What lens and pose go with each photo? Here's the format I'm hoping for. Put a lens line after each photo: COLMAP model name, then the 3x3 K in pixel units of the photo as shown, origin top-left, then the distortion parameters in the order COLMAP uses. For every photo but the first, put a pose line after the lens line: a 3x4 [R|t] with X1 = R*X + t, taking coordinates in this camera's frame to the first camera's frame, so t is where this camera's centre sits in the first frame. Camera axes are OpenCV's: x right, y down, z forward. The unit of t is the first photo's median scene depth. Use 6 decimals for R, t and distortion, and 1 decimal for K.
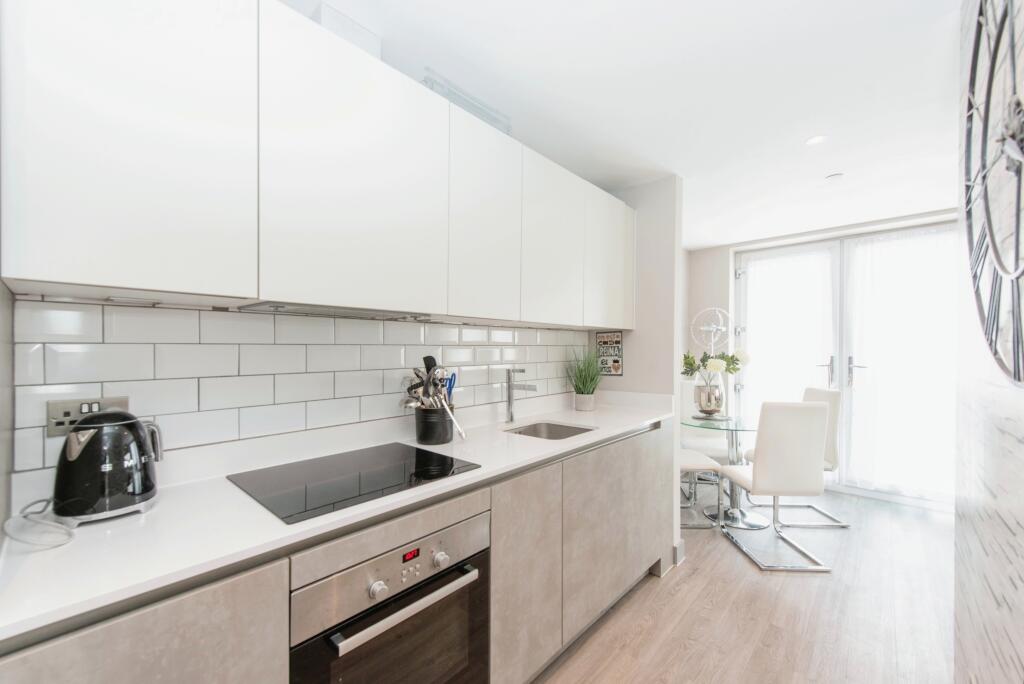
lens RADIAL K [[406.4, 0, 511.8], [0, 406.4, 349.0], [0, 0, 1]] dist [0.009583, 0.000496]
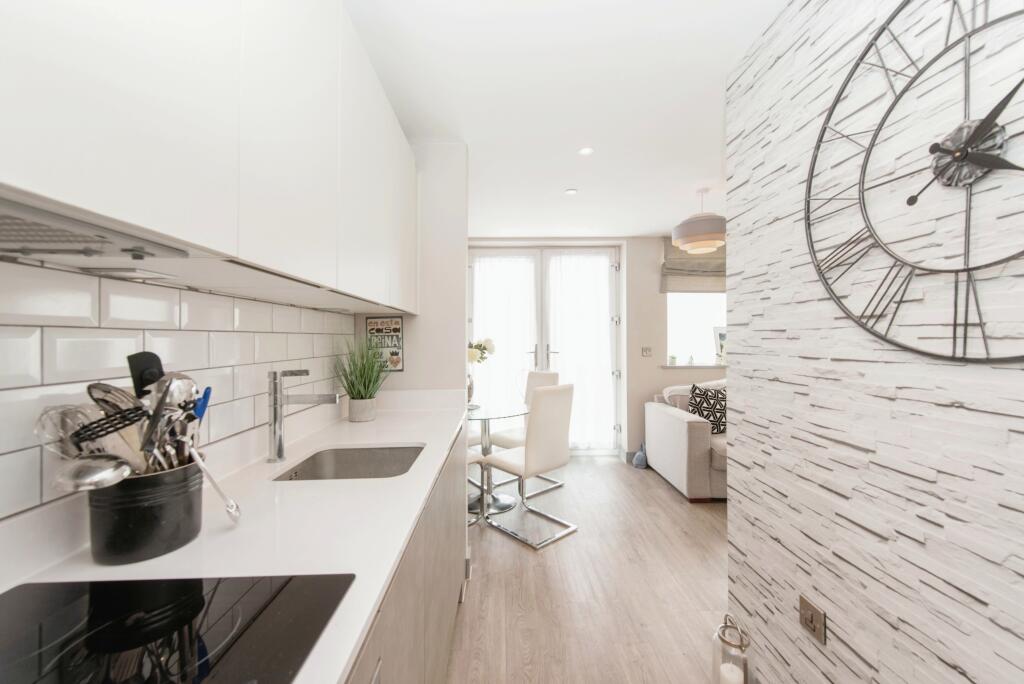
lens RADIAL K [[406.4, 0, 512.8], [0, 406.4, 335.6], [0, 0, 1]] dist [0.009583, 0.000496]
pose [[0.720800, 0.001037, 0.693142, -0.134257], [0.009224, 0.999896, -0.011088, 0.005653], [-0.693082, 0.014386, 0.720716, 0.258907]]
